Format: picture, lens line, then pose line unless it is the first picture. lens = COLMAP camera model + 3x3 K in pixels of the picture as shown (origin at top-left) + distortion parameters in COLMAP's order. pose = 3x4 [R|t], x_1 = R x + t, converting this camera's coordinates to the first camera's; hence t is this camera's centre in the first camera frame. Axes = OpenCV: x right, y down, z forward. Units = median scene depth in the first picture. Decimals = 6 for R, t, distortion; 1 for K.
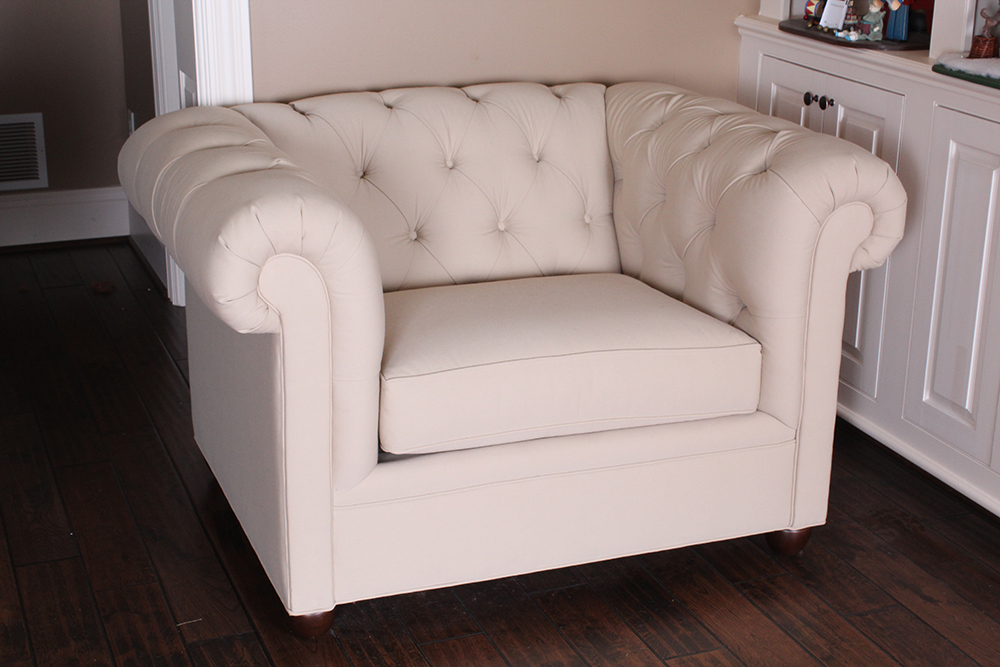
lens RADIAL K [[1579.2, 0, 500.2], [0, 1579.2, 338.6], [0, 0, 1]] dist [0.005884, 0.000000]
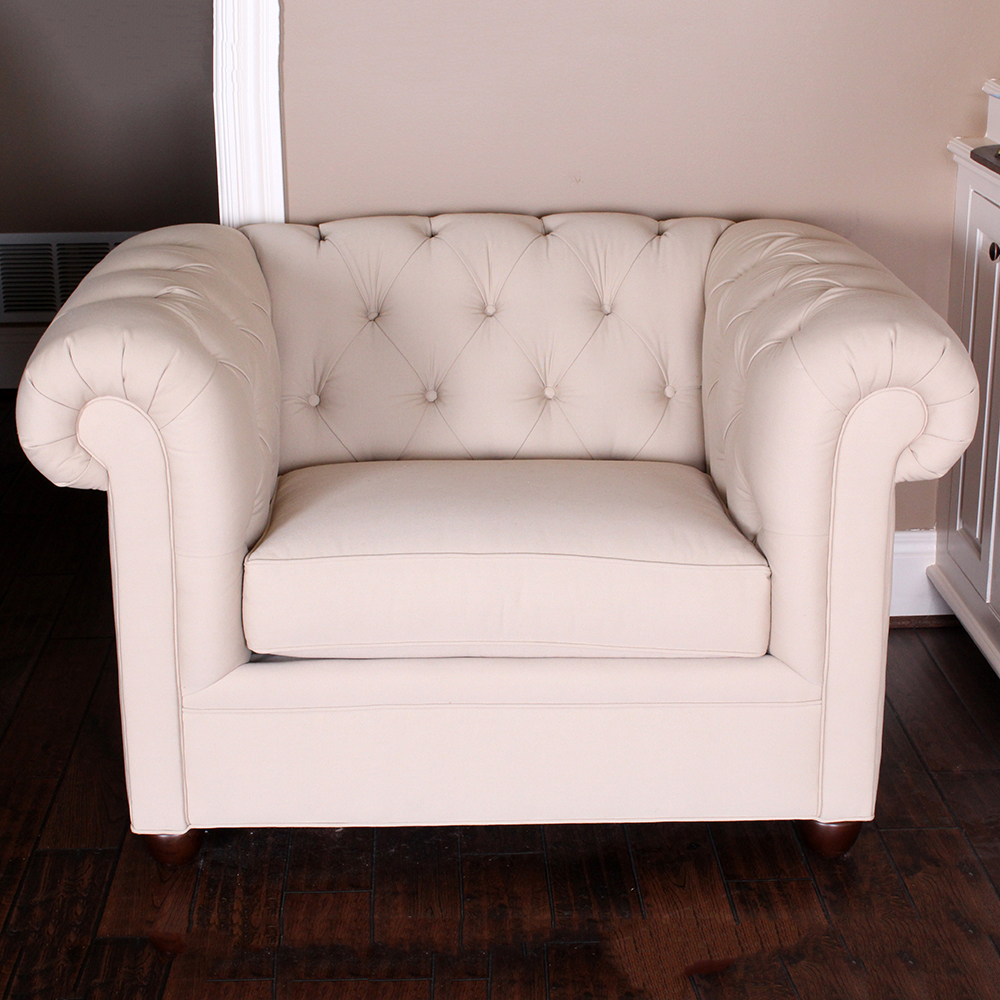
lens RADIAL K [[2047.9, 0, 499.7], [0, 2047.9, 496.2], [0, 0, 1]] dist [-0.001549, 0.000000]
pose [[0.941765, 0.085990, -0.325092, 0.354422], [-0.094241, 0.995502, -0.009688, -0.008417], [0.322796, 0.039761, 0.945633, 0.031741]]
